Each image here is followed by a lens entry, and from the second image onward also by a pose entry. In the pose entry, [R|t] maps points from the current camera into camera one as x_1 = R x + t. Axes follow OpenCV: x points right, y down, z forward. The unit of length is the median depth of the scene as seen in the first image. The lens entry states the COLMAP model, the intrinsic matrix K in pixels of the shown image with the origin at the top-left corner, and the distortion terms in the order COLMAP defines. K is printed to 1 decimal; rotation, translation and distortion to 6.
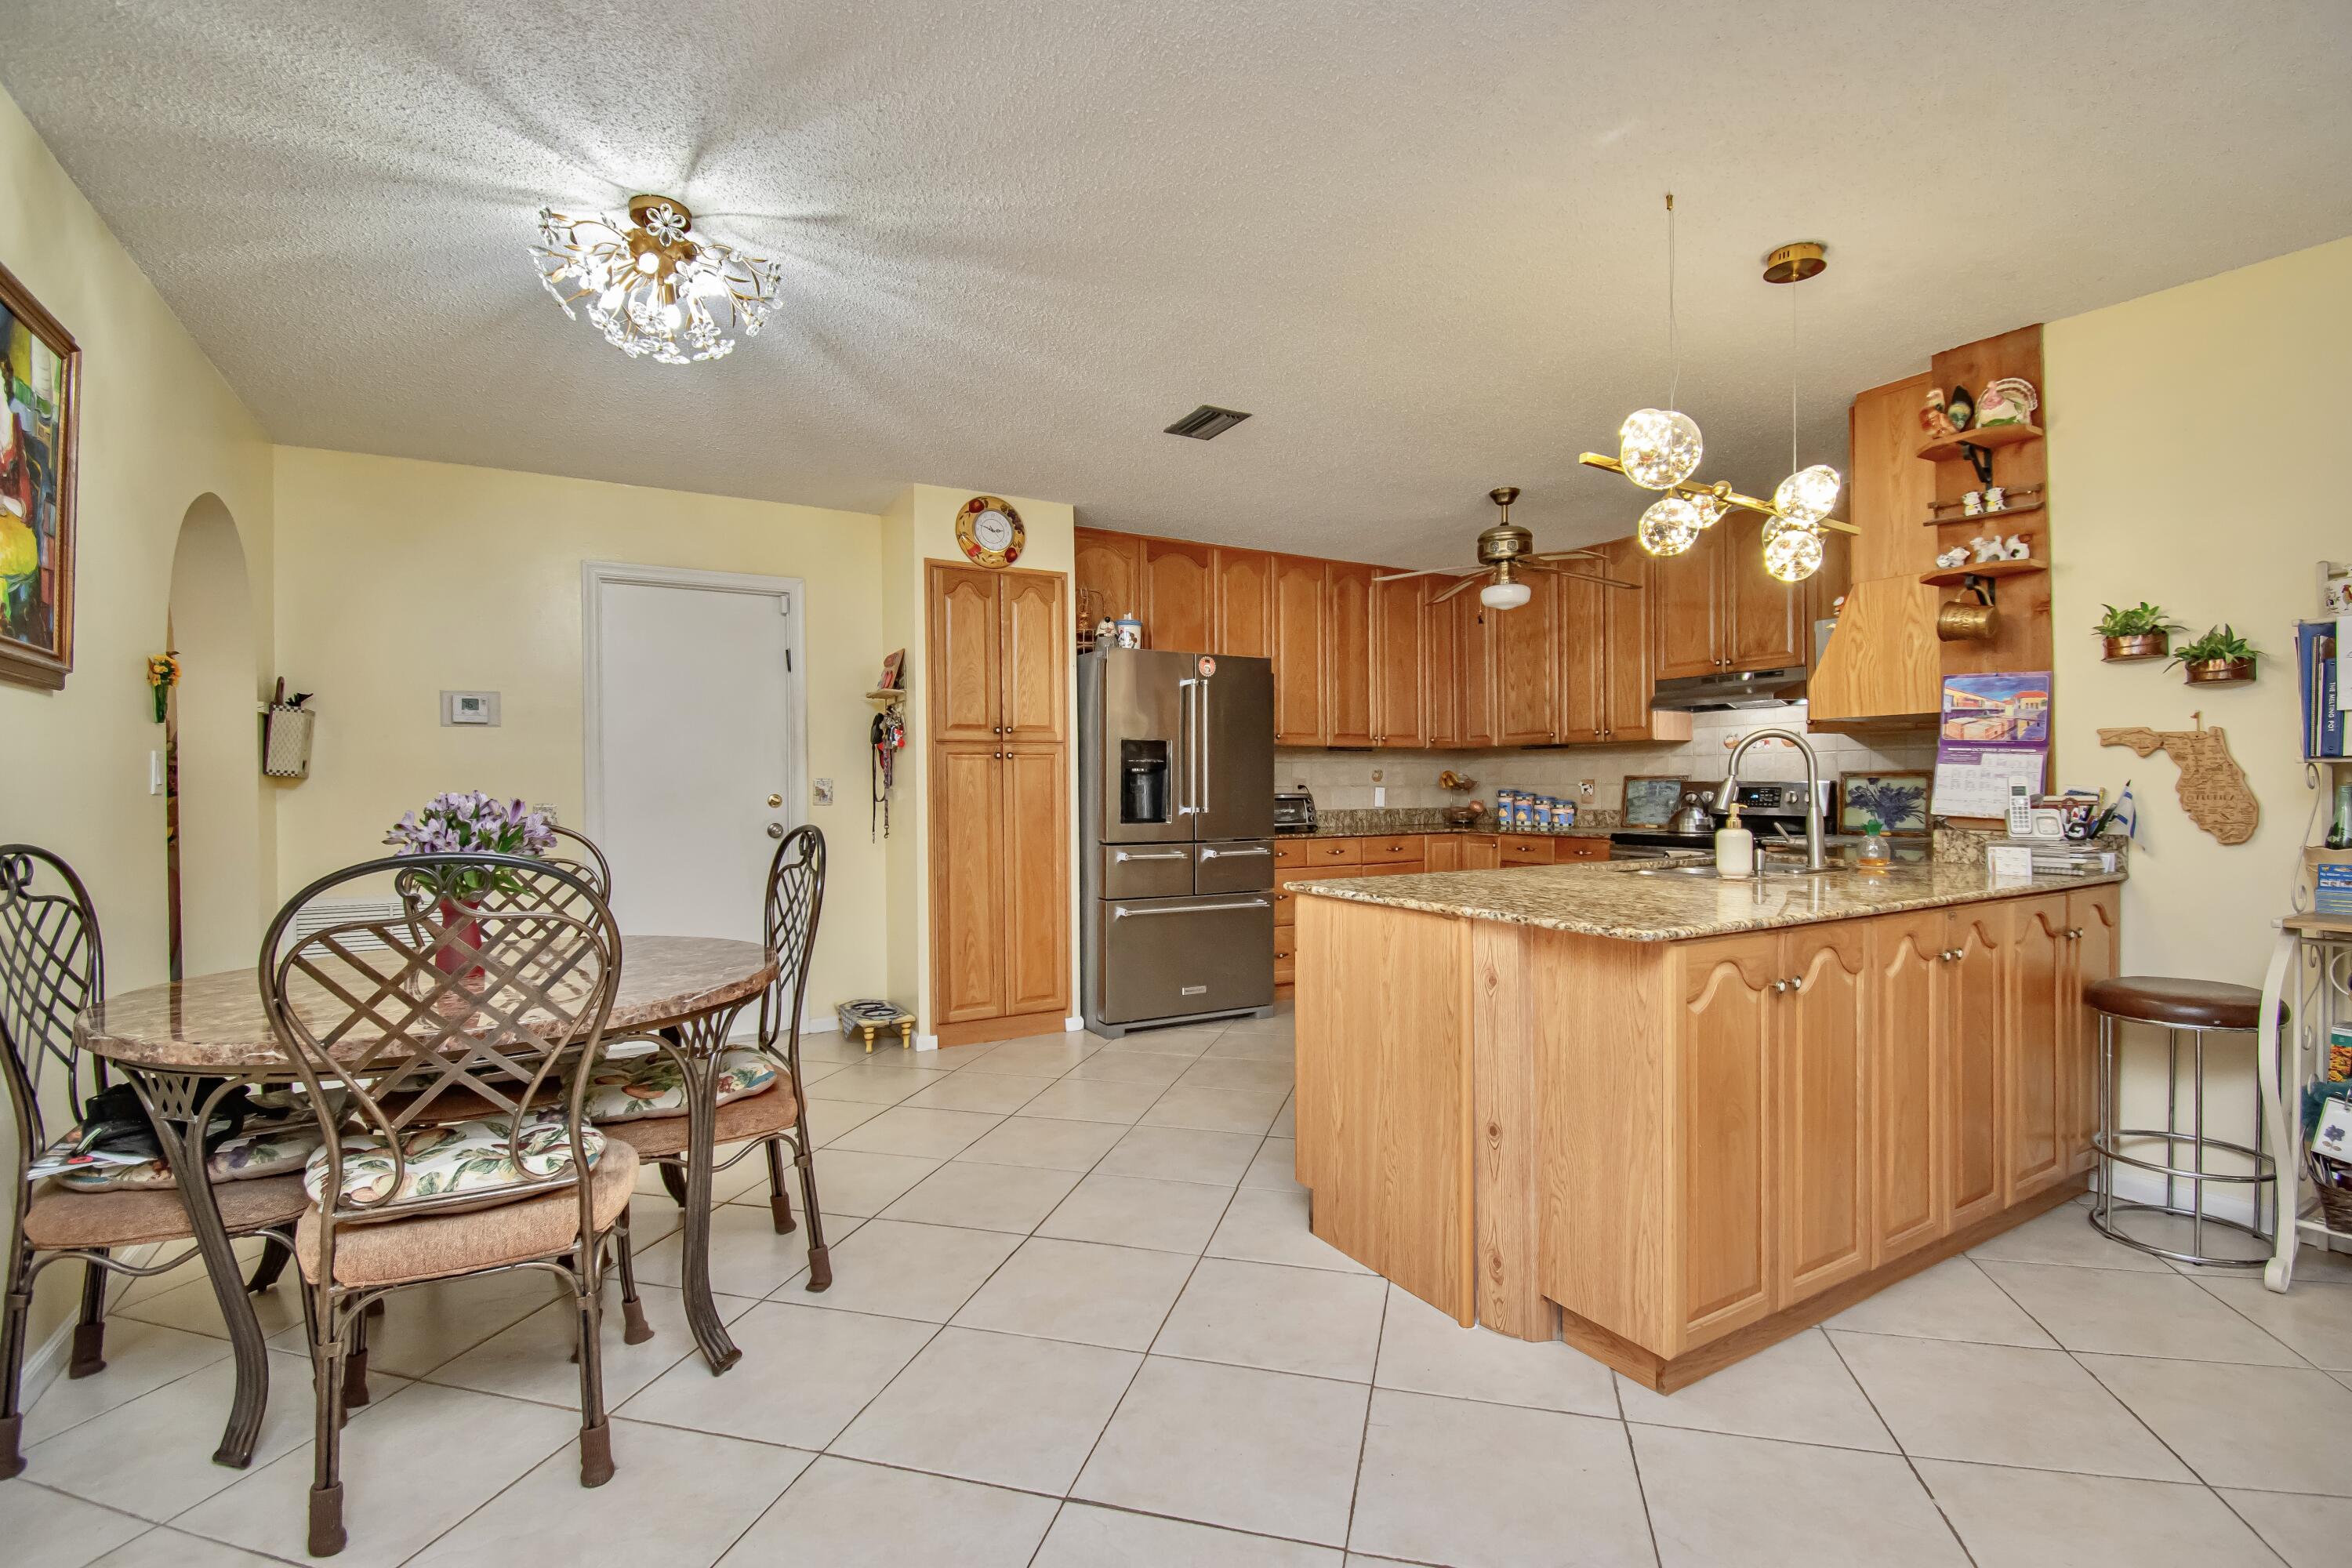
lens RADIAL K [[1053.6, 0, 1181.9], [0, 1053.6, 785.3], [0, 0, 1]] dist [0.002354, -0.010809]
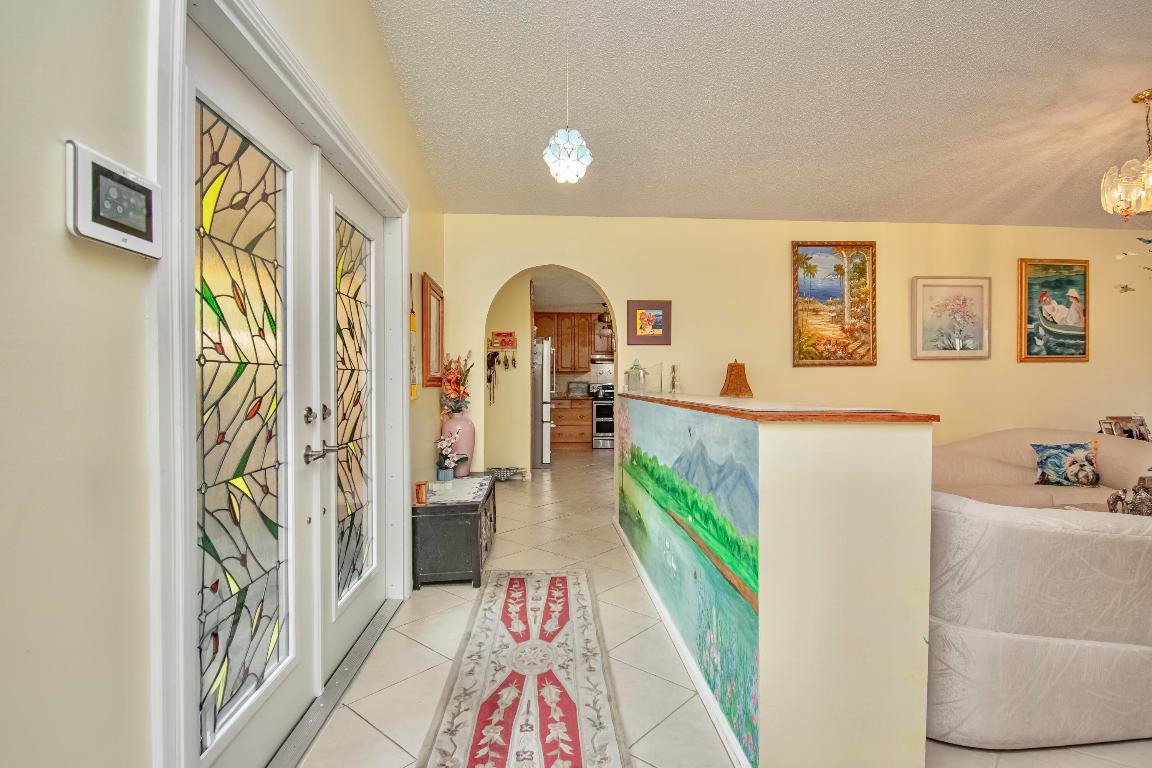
lens RADIAL K [[561.7, 0, 573.9], [0, 561.7, 391.0], [0, 0, 1]] dist [-0.030018, -0.002424]
pose [[0.450535, -0.008282, 0.892720, -1.476373], [0.000330, 0.999958, 0.009111, 0.007335], [-0.892758, -0.003810, 0.450520, 0.242922]]
